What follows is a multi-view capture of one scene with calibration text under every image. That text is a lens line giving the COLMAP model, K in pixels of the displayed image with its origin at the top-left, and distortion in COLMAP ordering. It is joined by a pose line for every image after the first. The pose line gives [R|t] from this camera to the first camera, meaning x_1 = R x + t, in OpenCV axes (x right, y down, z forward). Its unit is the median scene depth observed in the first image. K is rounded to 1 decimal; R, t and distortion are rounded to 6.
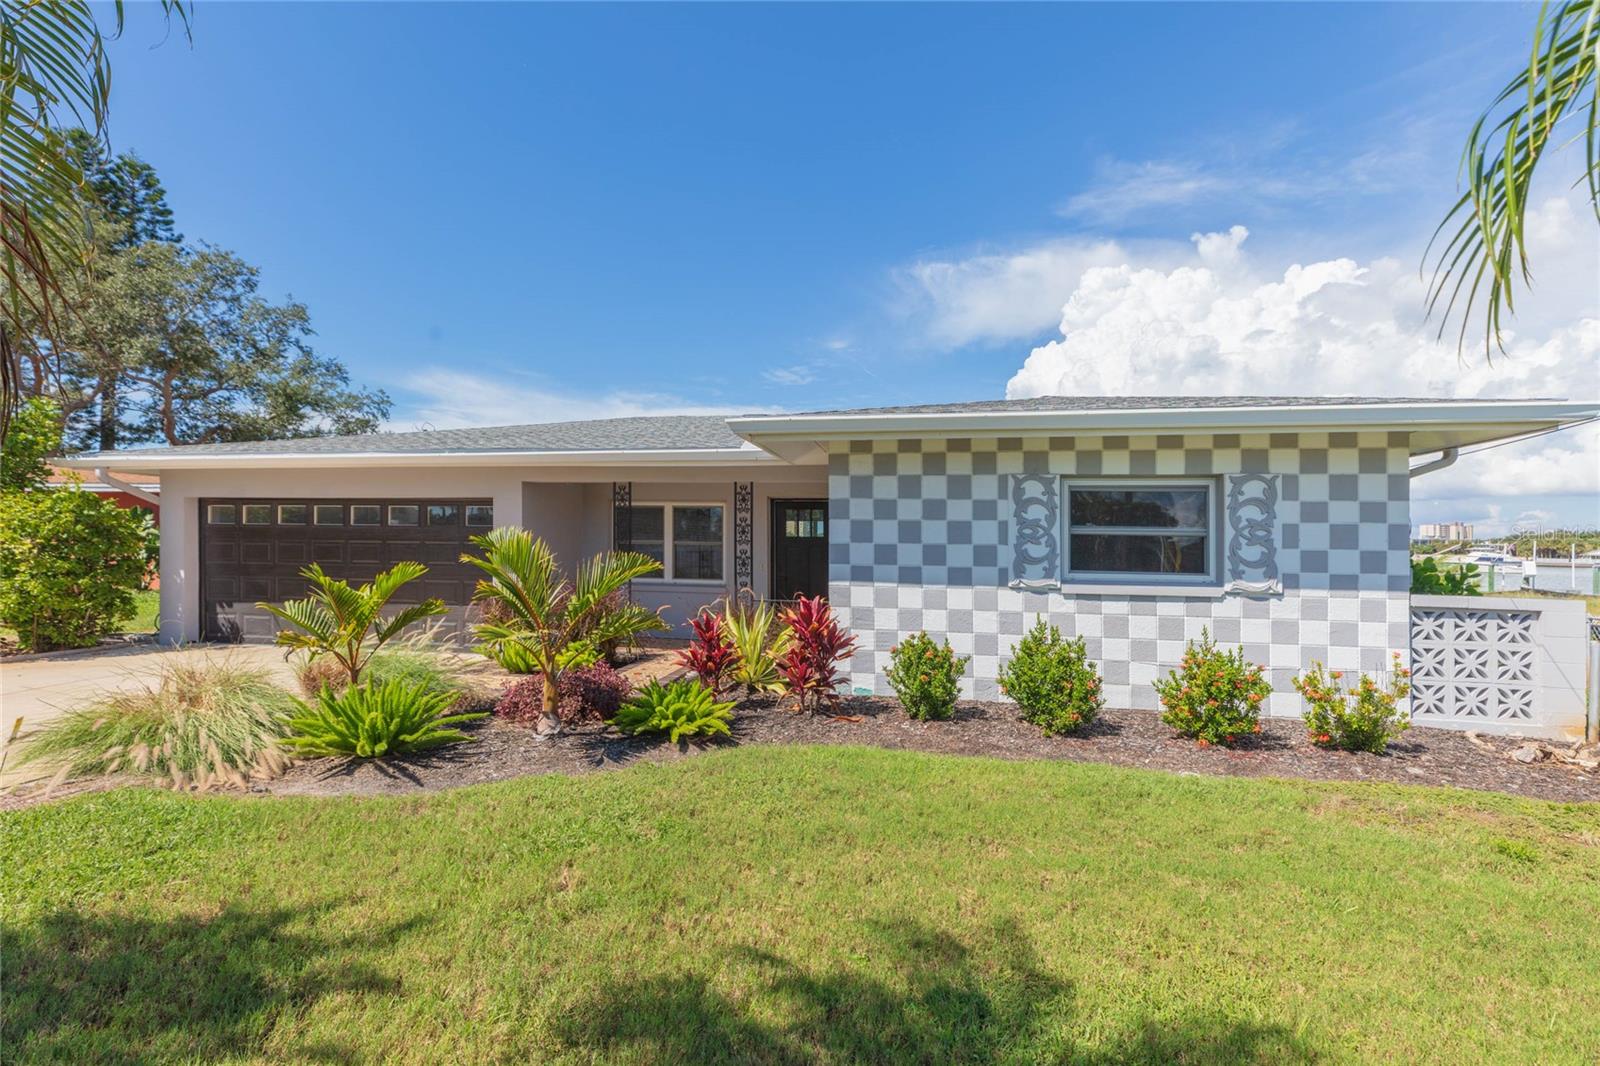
lens RADIAL K [[736.0, 0, 877.9], [0, 736.0, 526.2], [0, 0, 1]] dist [-0.001092, 0.000372]
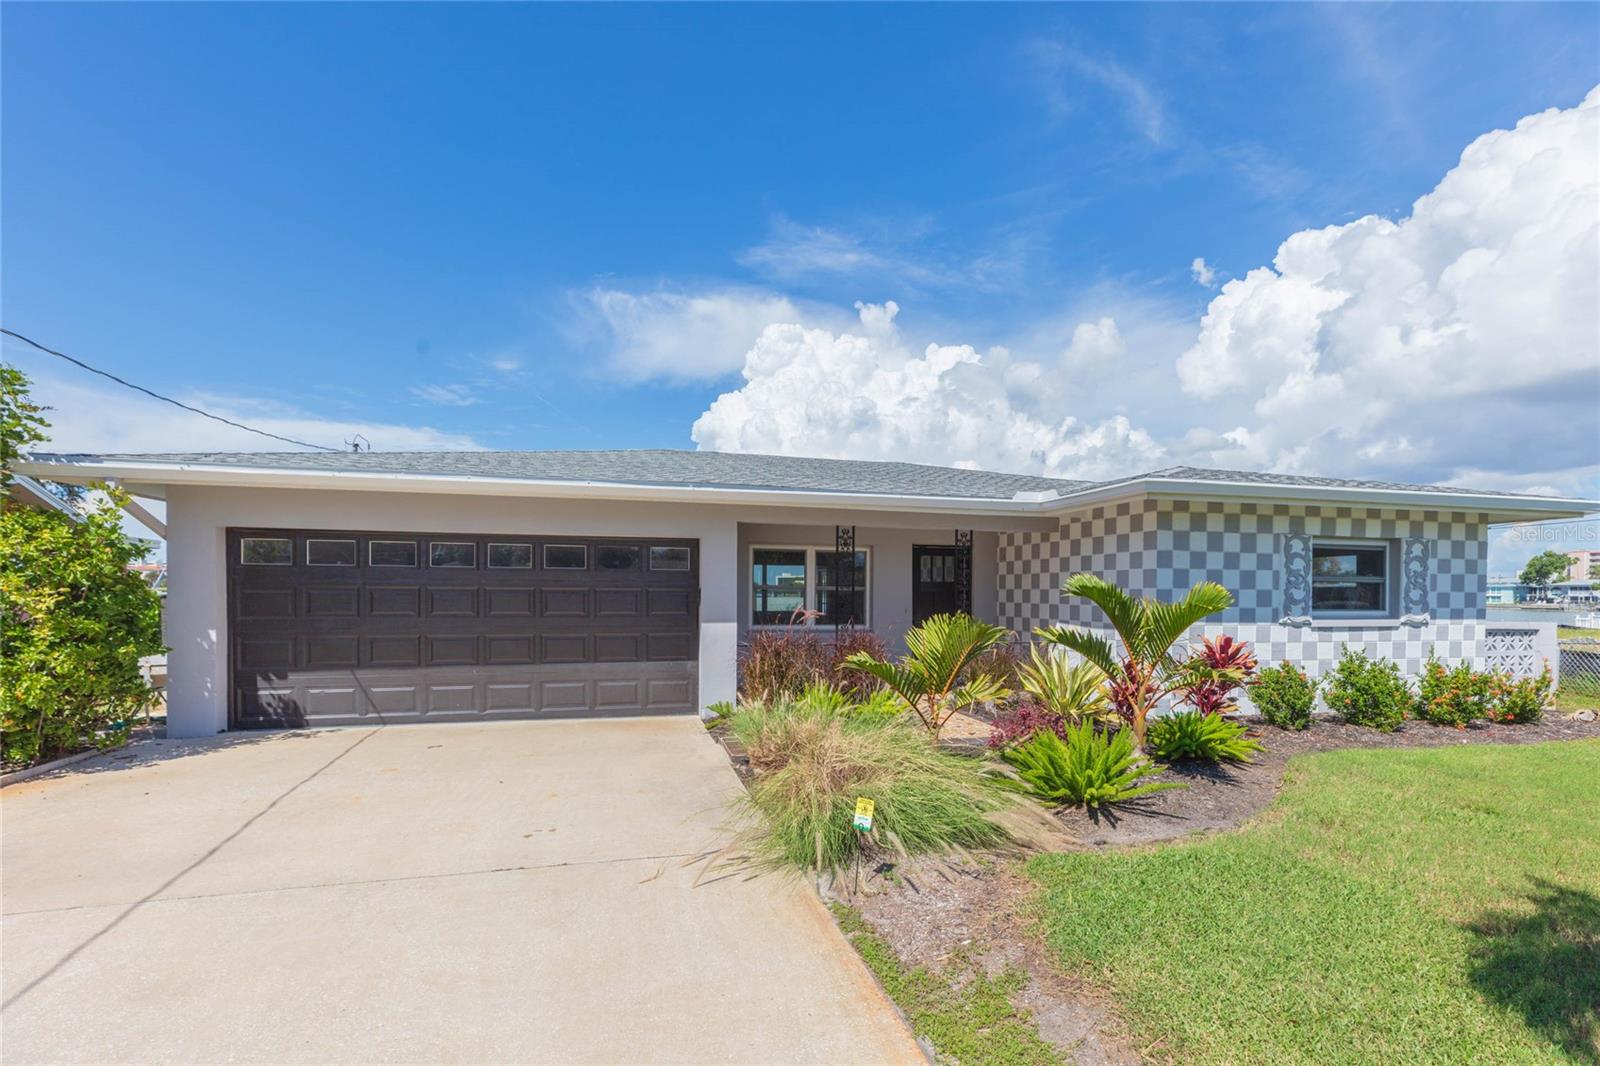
lens RADIAL K [[735.9, 0, 833.7], [0, 735.9, 579.6], [0, 0, 1]] dist [-0.000639, -0.000089]
pose [[0.910464, 0.000317, 0.413587, -0.660907], [-0.006999, 0.999868, 0.014640, -0.003165], [-0.413528, -0.016224, 0.910347, 0.106188]]
